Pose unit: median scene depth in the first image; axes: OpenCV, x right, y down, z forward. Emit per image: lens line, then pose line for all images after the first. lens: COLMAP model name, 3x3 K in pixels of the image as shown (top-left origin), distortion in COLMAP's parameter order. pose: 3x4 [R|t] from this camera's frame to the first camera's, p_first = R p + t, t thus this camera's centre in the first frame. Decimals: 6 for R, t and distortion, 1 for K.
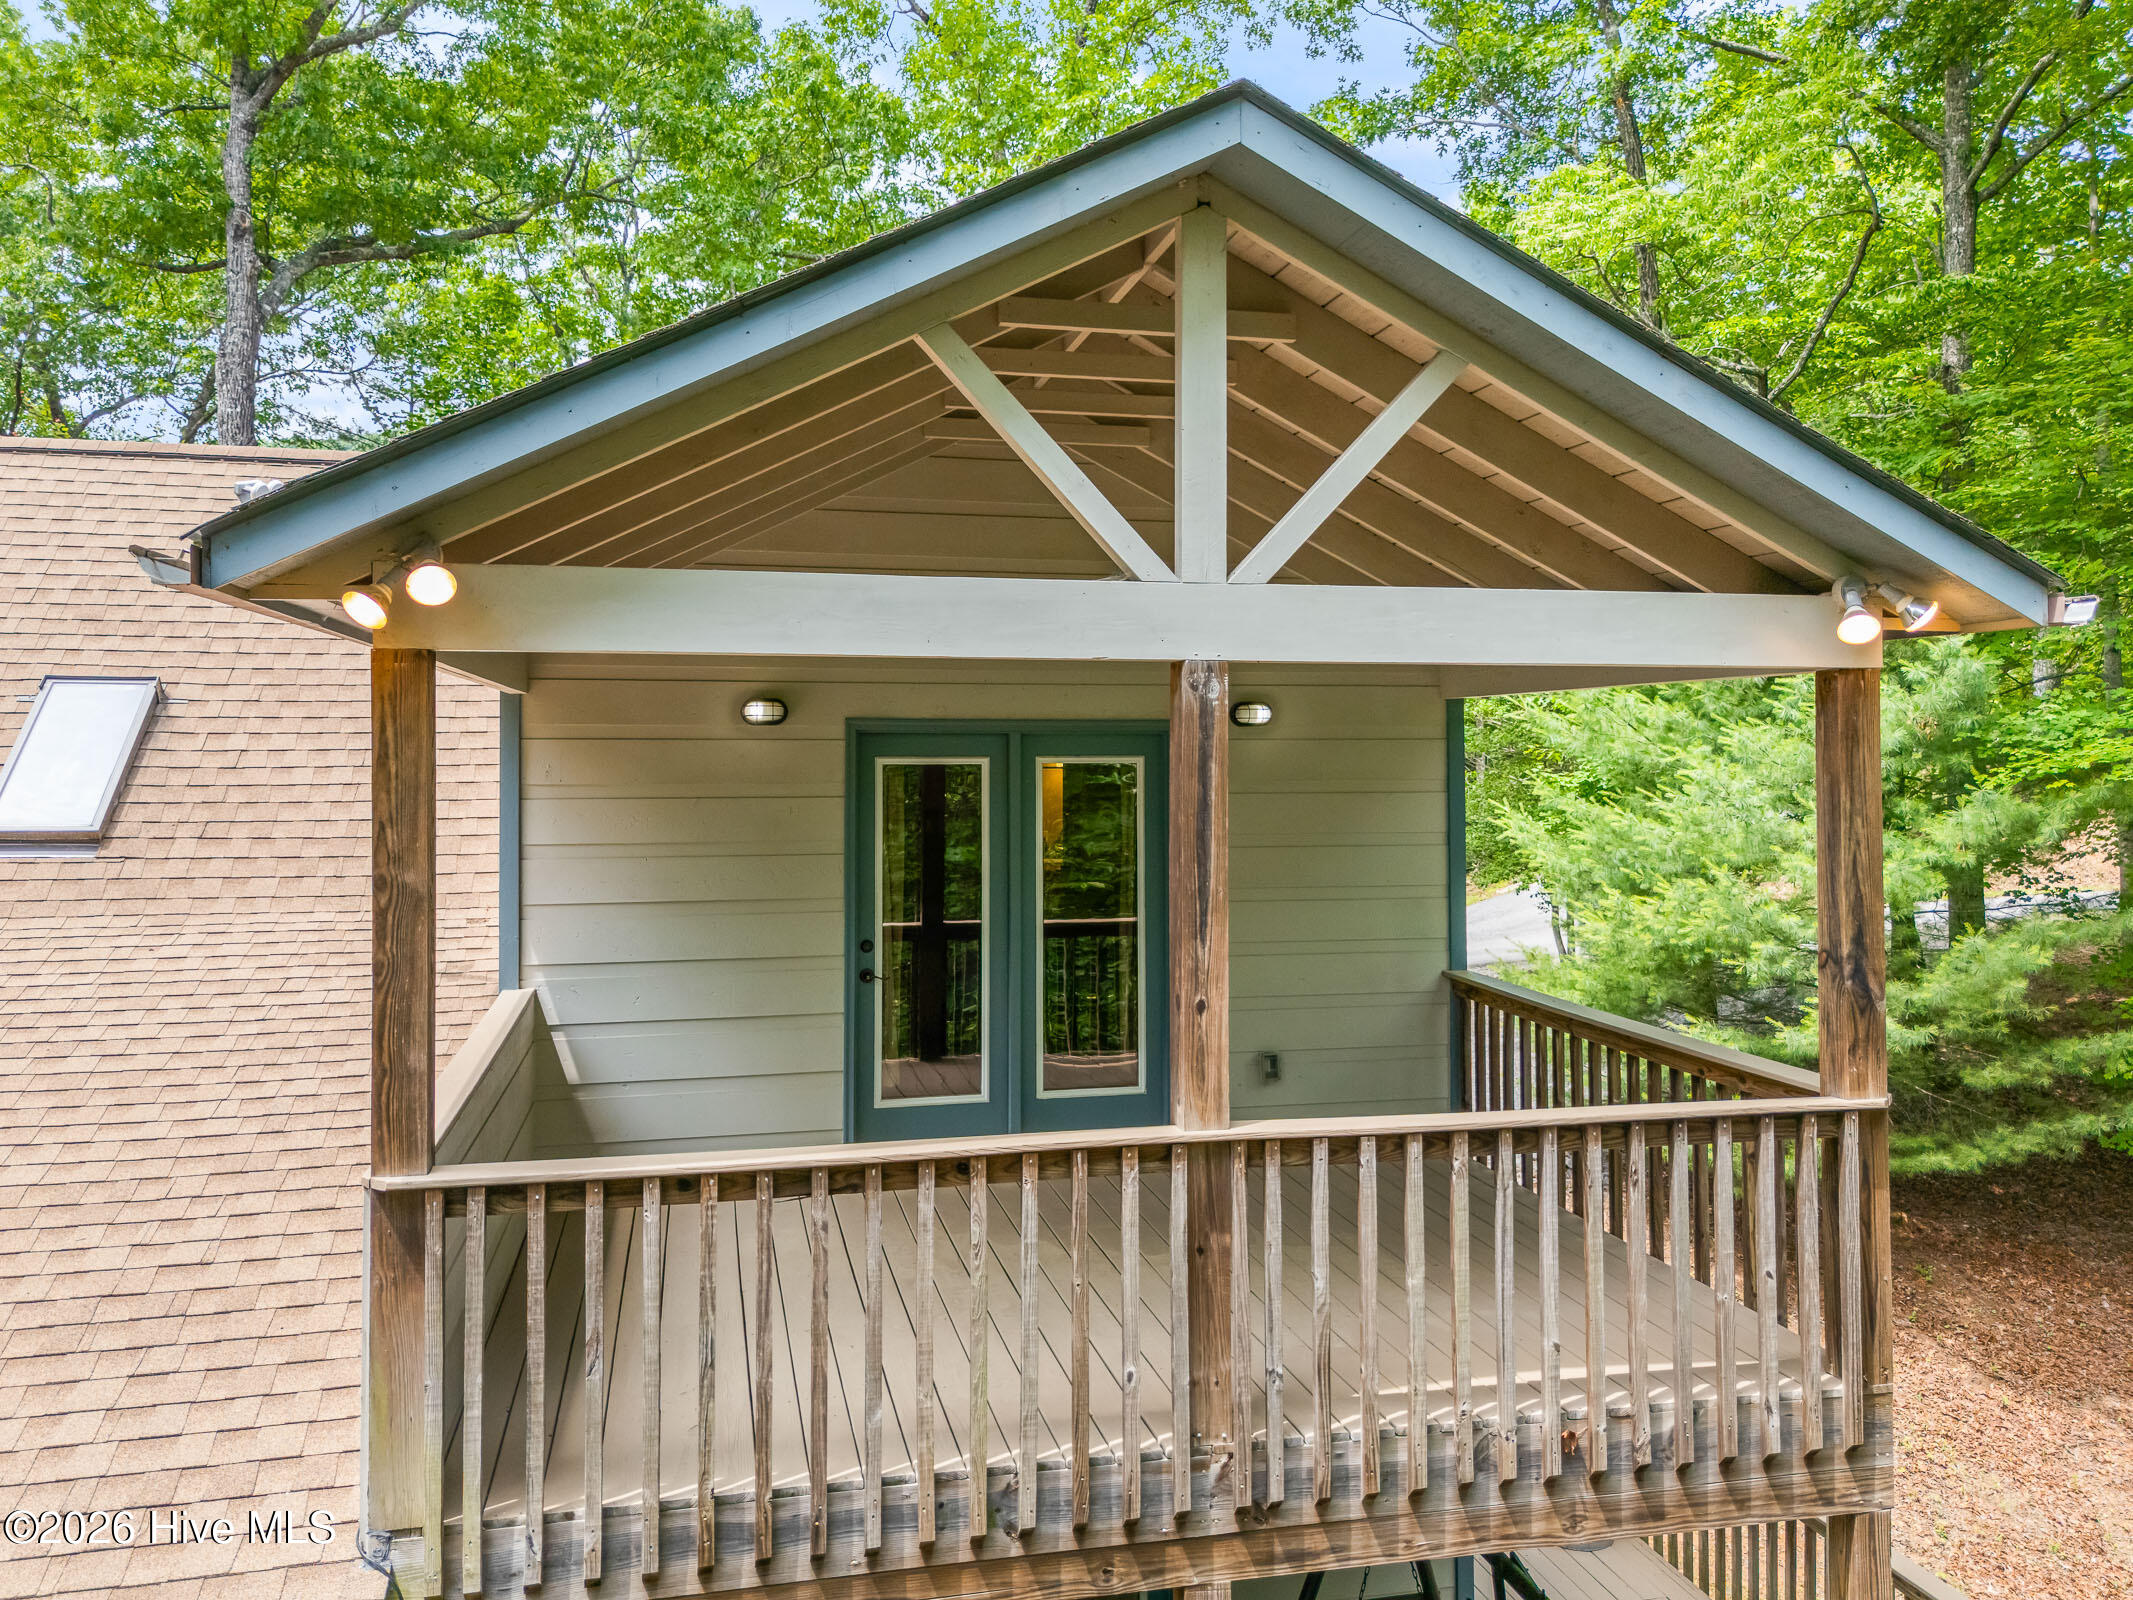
lens RADIAL K [[1630.2, 0, 1066.3], [0, 1630.2, 733.1], [0, 0, 1]] dist [0.011757, 0.005180]
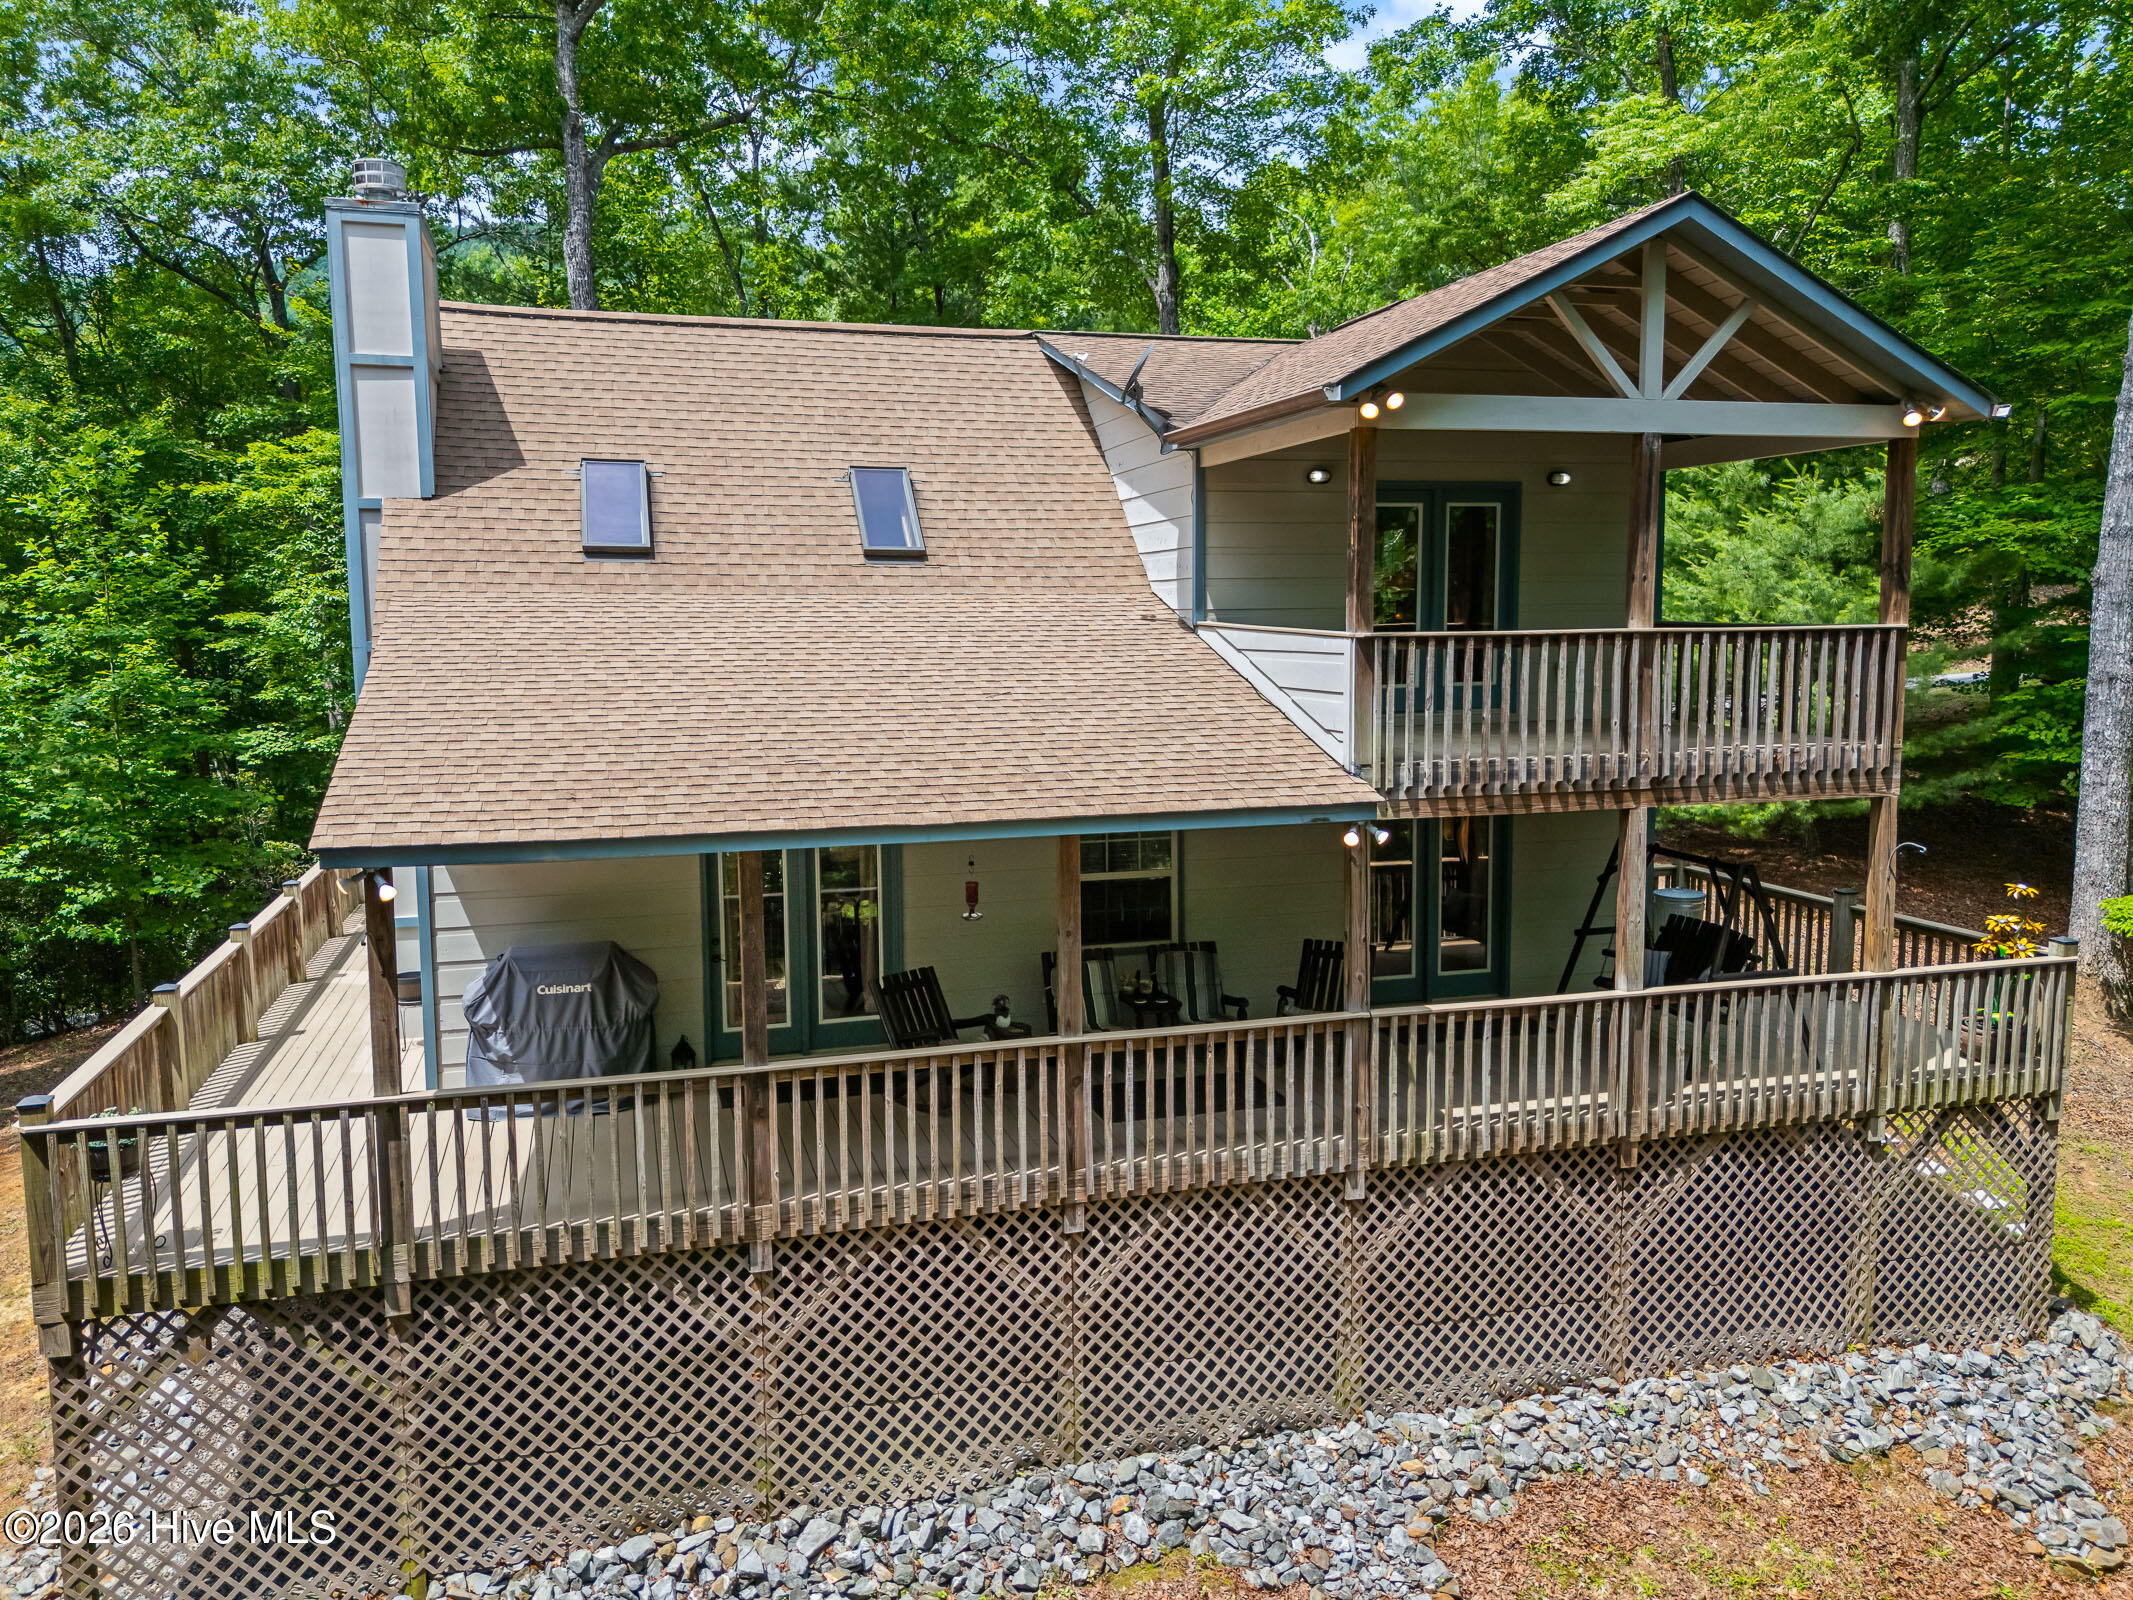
lens RADIAL K [[1616.3, 0, 1066.5], [0, 1616.3, 800.0], [0, 0, 1]] dist [0.014146, 0.001142]
pose [[0.998345, -0.015485, 0.055384, -0.873428], [0.007991, 0.991076, 0.133059, 0.158927], [-0.056950, -0.132397, 0.989559, -1.325640]]
